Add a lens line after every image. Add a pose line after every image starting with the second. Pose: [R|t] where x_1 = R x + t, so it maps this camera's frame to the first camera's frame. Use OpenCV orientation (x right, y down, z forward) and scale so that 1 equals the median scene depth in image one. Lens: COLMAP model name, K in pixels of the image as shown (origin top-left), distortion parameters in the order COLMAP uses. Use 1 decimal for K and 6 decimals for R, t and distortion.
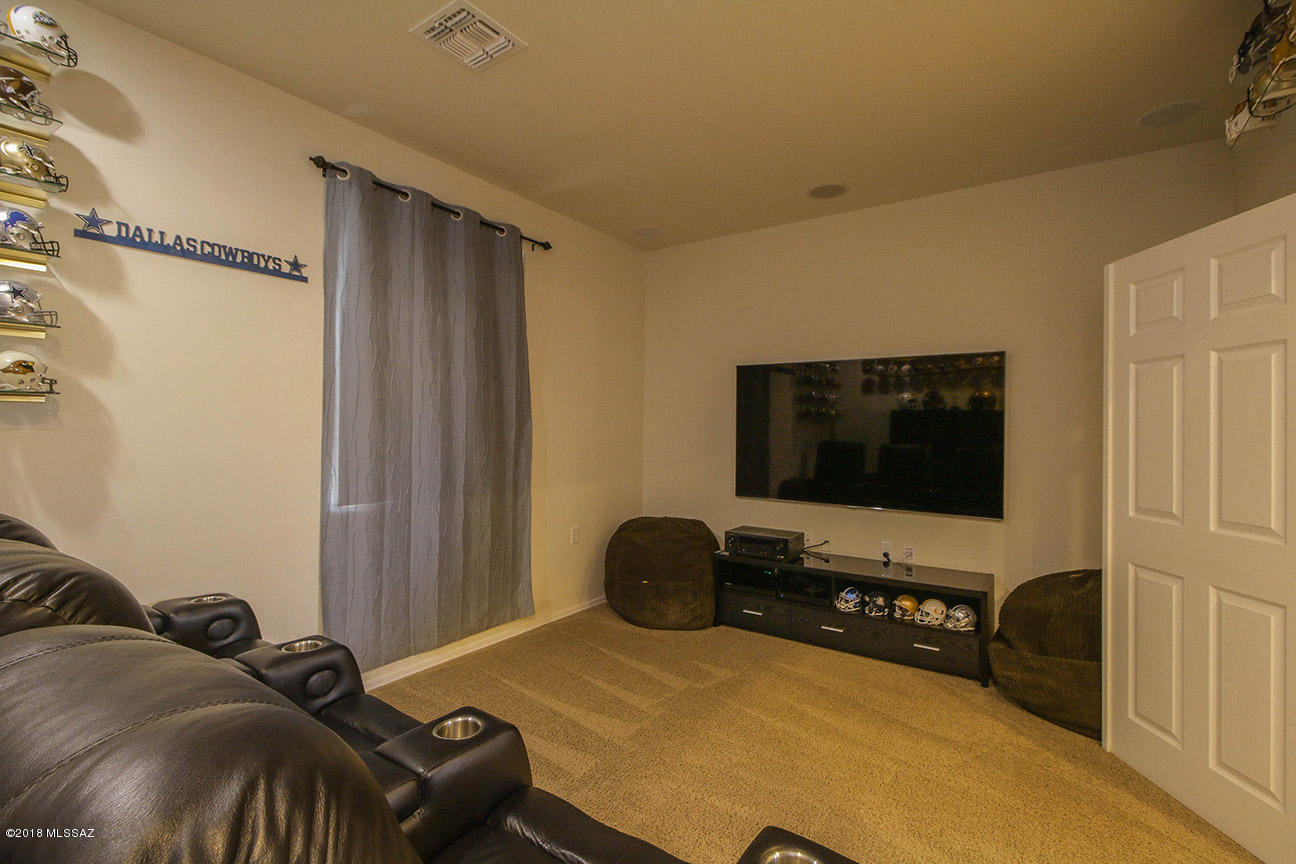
lens RADIAL K [[594.2, 0, 646.6], [0, 594.2, 424.8], [0, 0, 1]] dist [0.021376, -0.008793]
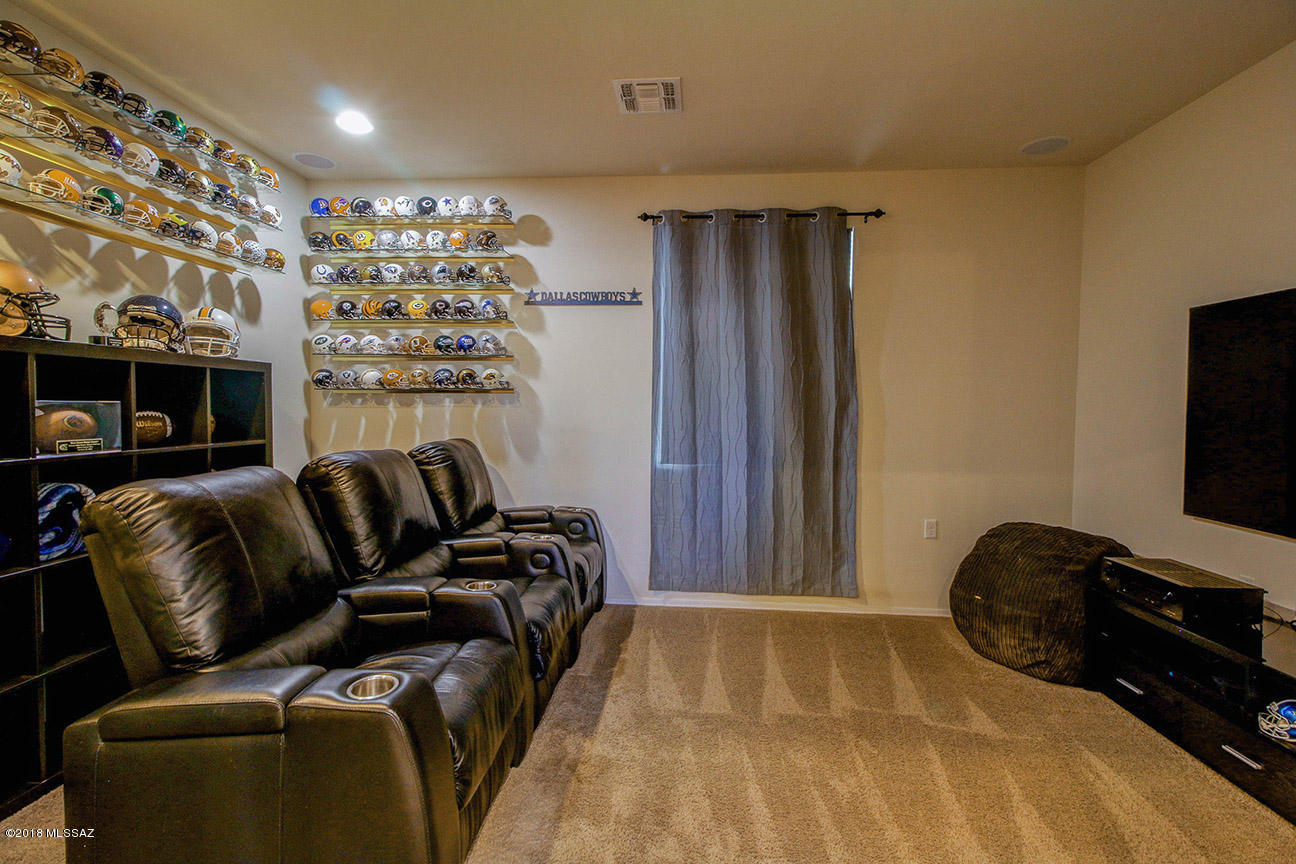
lens RADIAL K [[594.2, 0, 645.5], [0, 594.2, 428.0], [0, 0, 1]] dist [0.021376, -0.008793]
pose [[0.506638, 0.023328, -0.861843, 0.657843], [-0.000162, 0.999636, 0.026963, 0.017080], [0.862159, -0.013521, 0.506458, 0.284931]]
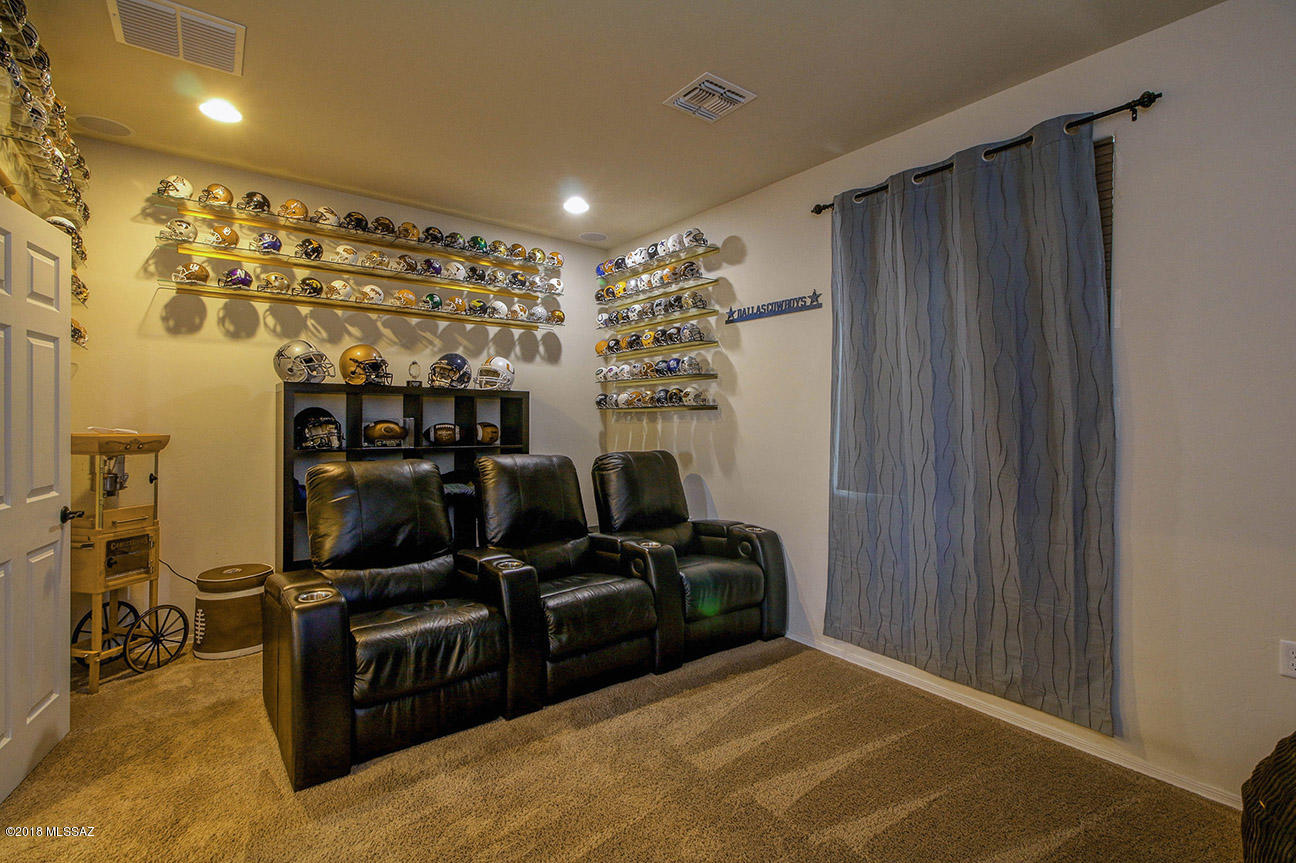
lens RADIAL K [[594.2, 0, 640.9], [0, 594.2, 426.0], [0, 0, 1]] dist [0.021376, -0.008793]
pose [[-0.316505, -0.006752, -0.948567, 0.734450], [-0.010007, 0.999943, -0.003779, 0.020309], [0.948538, 0.008296, -0.316555, 1.029625]]
